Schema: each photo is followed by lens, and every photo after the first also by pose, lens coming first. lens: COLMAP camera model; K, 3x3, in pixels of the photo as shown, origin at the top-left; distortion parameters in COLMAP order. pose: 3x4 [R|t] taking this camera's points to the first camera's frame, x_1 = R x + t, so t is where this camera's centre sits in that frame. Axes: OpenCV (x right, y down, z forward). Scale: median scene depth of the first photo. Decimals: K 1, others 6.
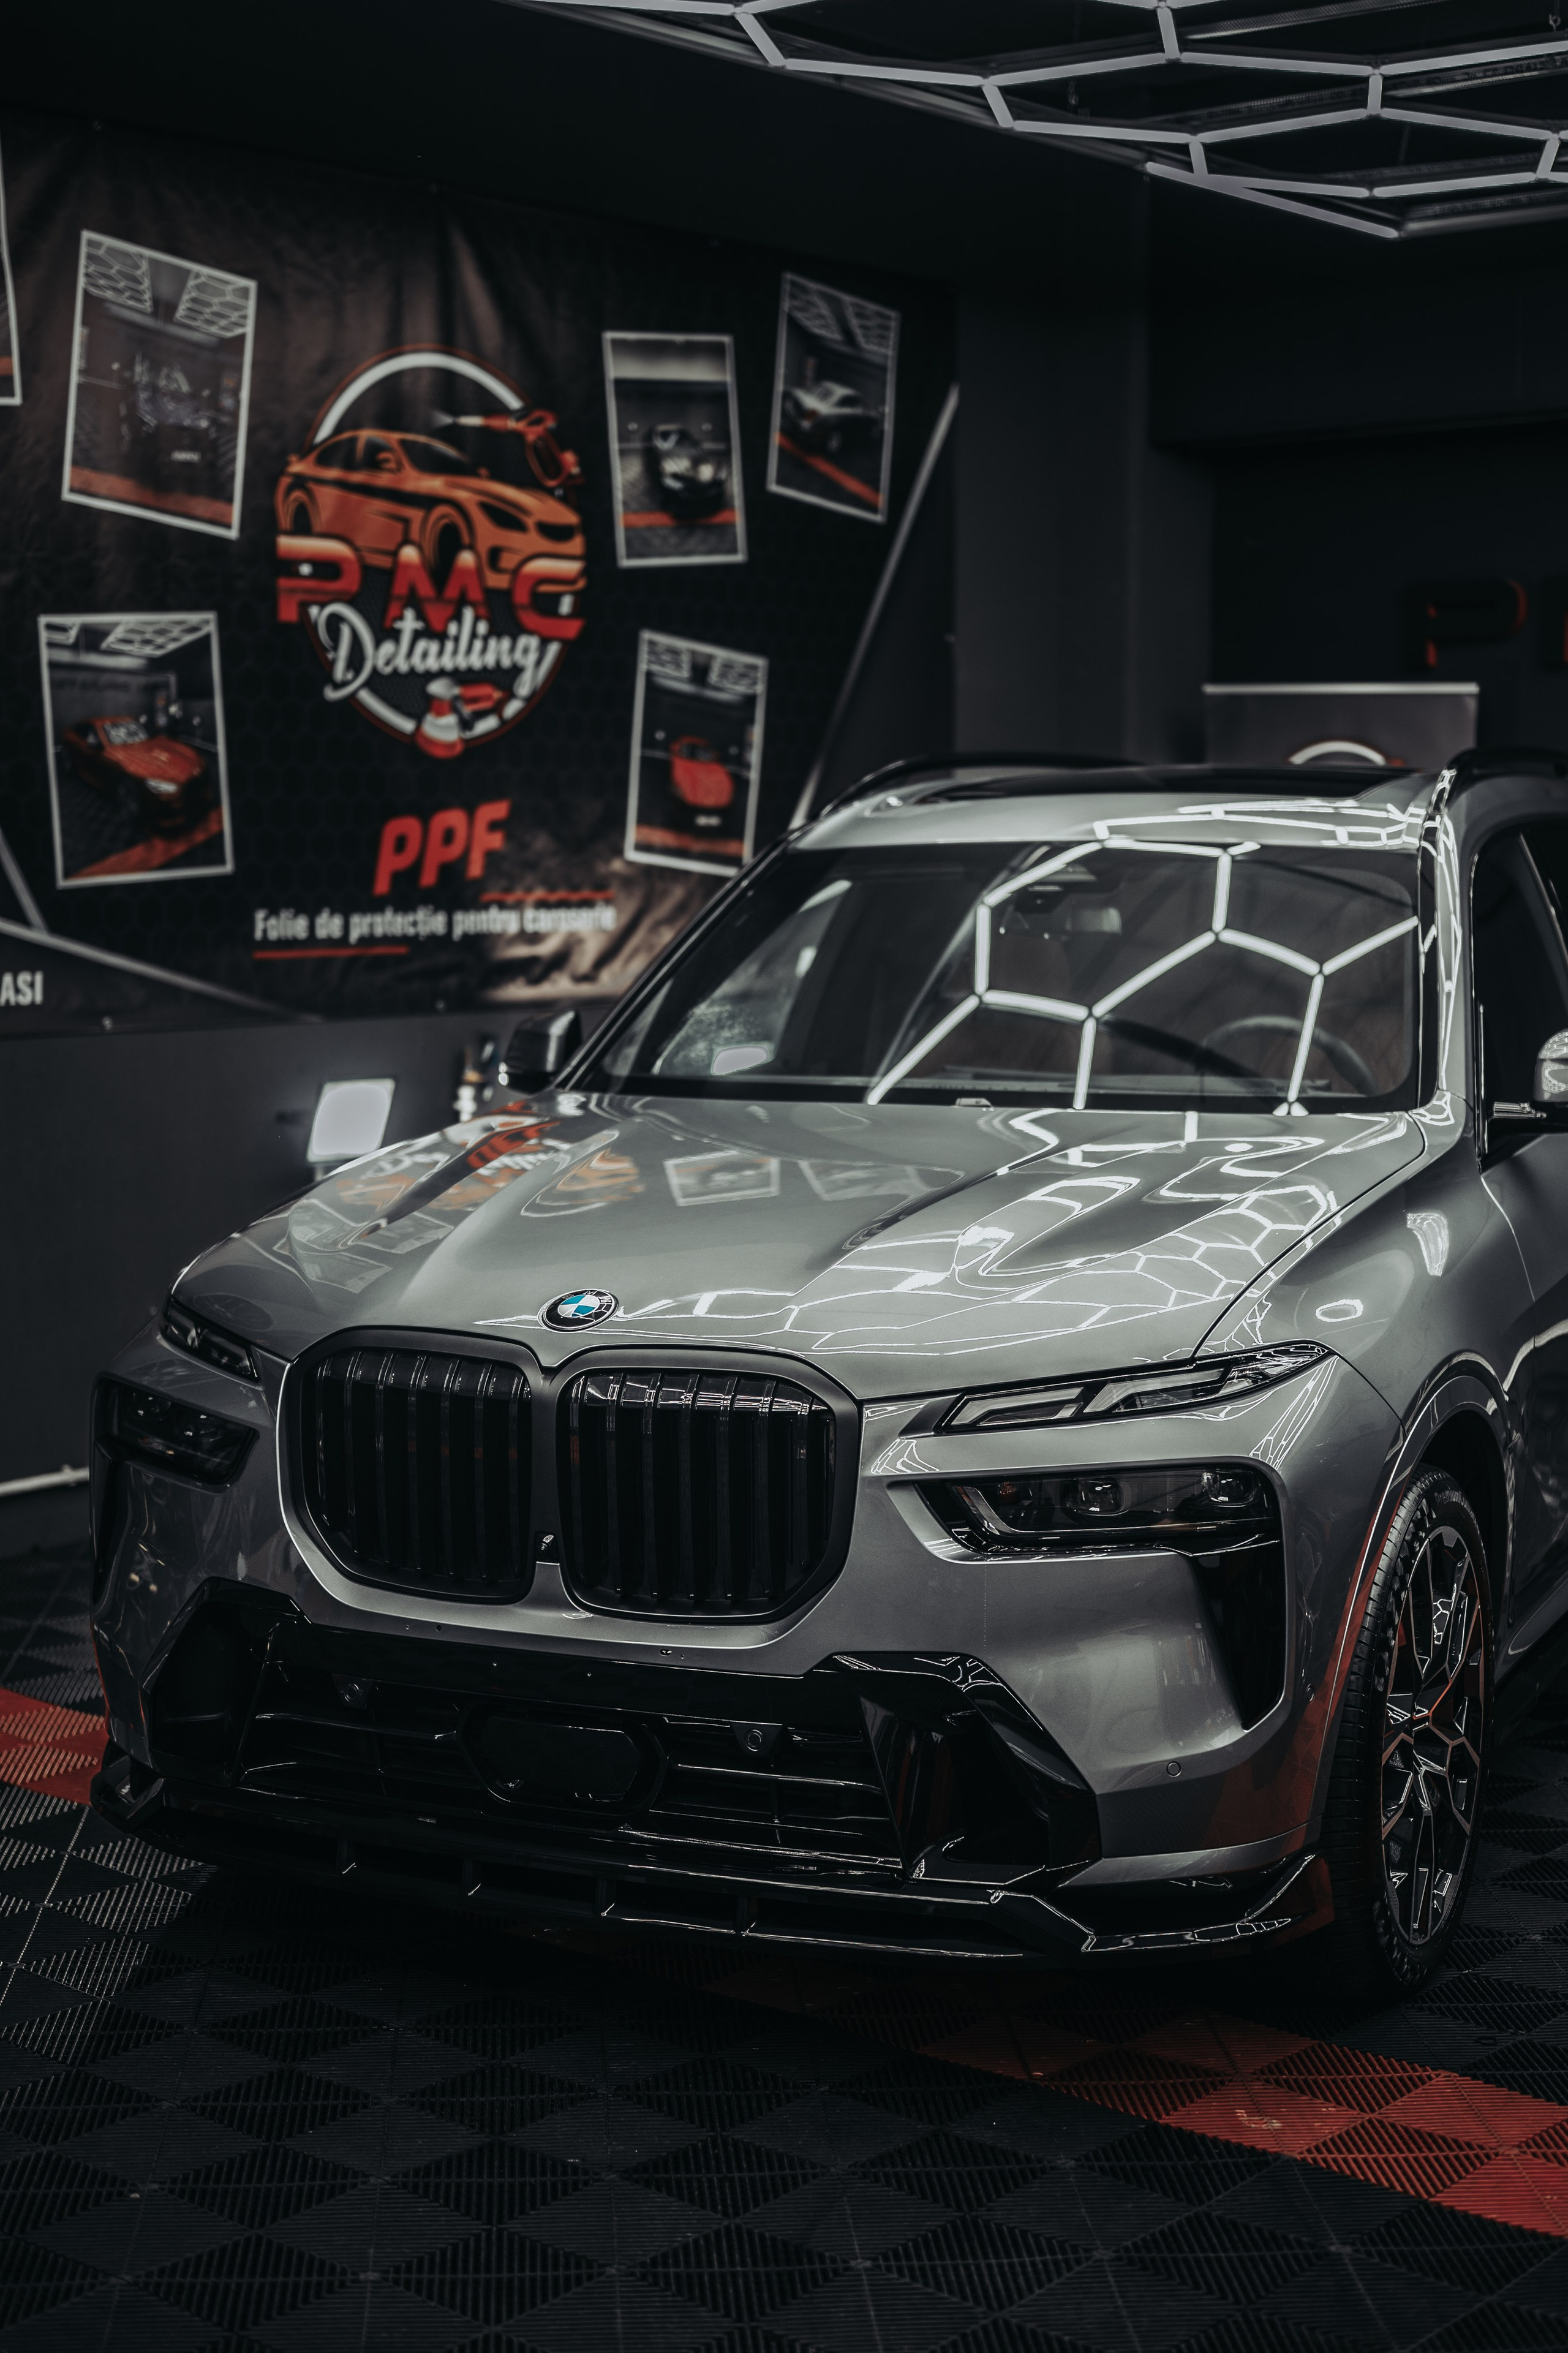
lens RADIAL K [[3193.0, 0, 780.4], [0, 3193.0, 1183.1], [0, 0, 1]] dist [-0.038676, 0.000000]
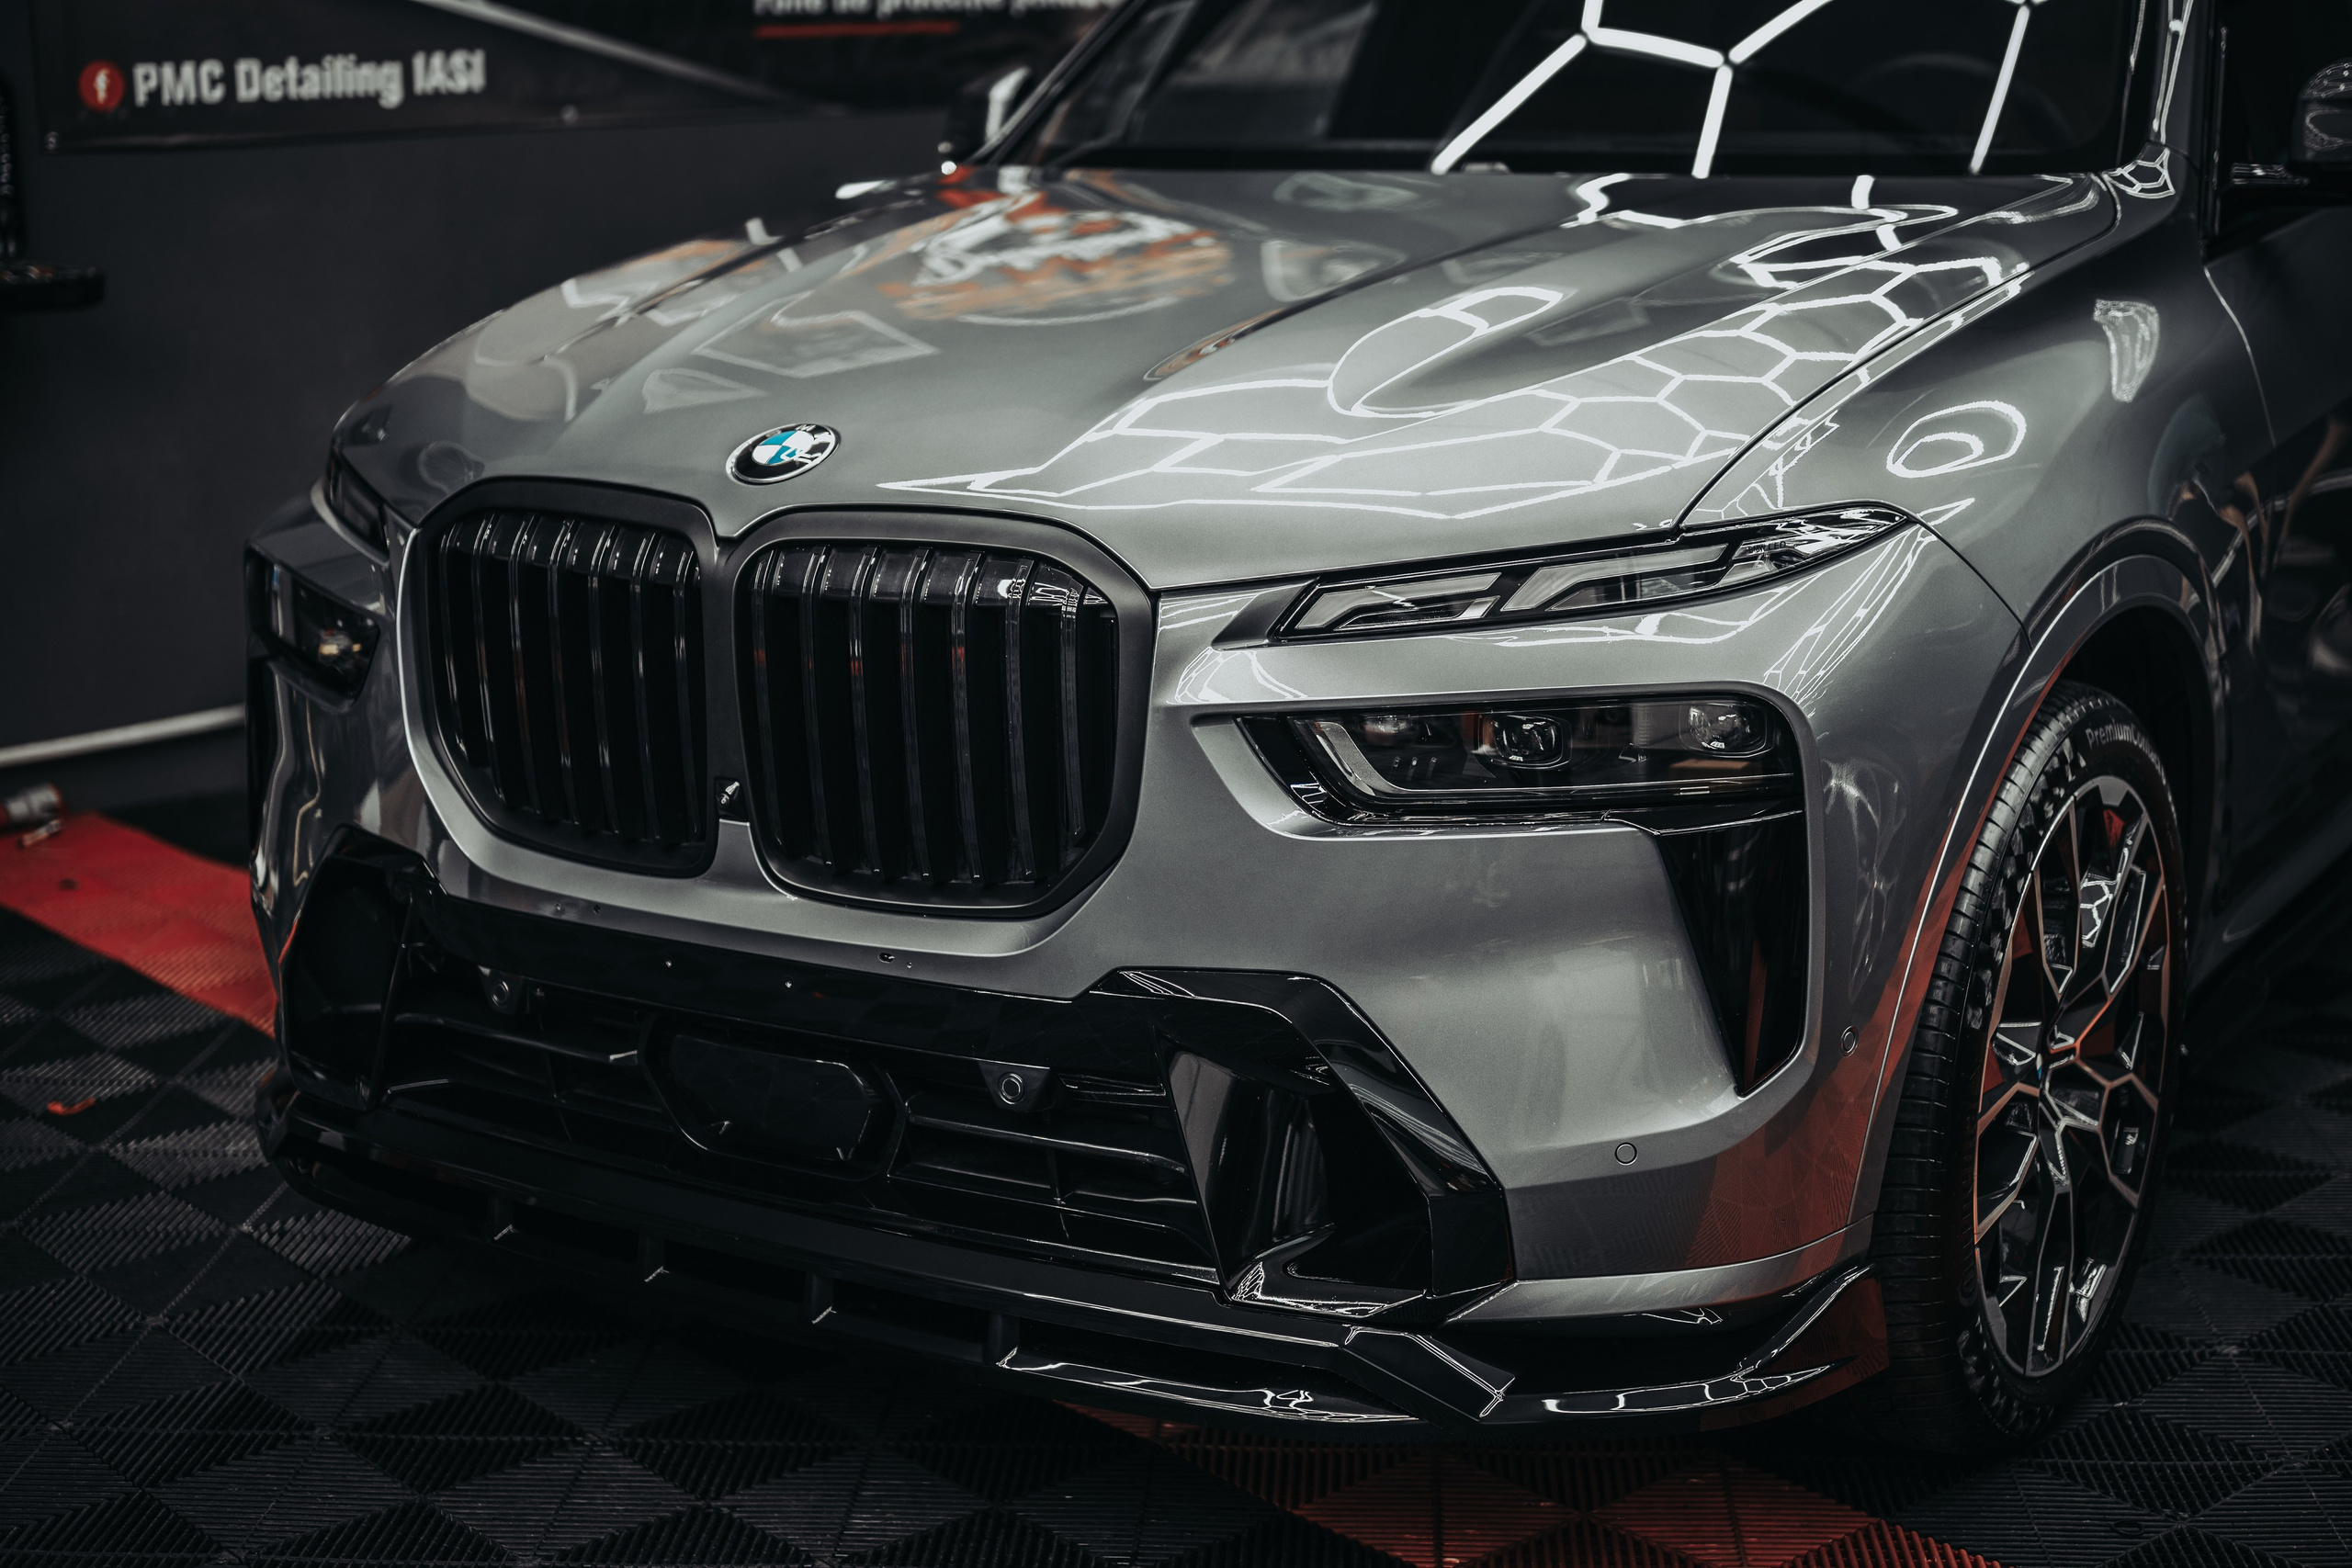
lens RADIAL K [[3191.6, 0, 1199.7], [0, 3191.6, 759.7], [0, 0, 1]] dist [-0.038676, 0.000000]
pose [[0.991391, 0.013828, -0.130199, 0.070076], [0.003366, 0.991387, 0.130922, 0.009689], [0.130888, -0.130233, 0.982806, 0.204587]]
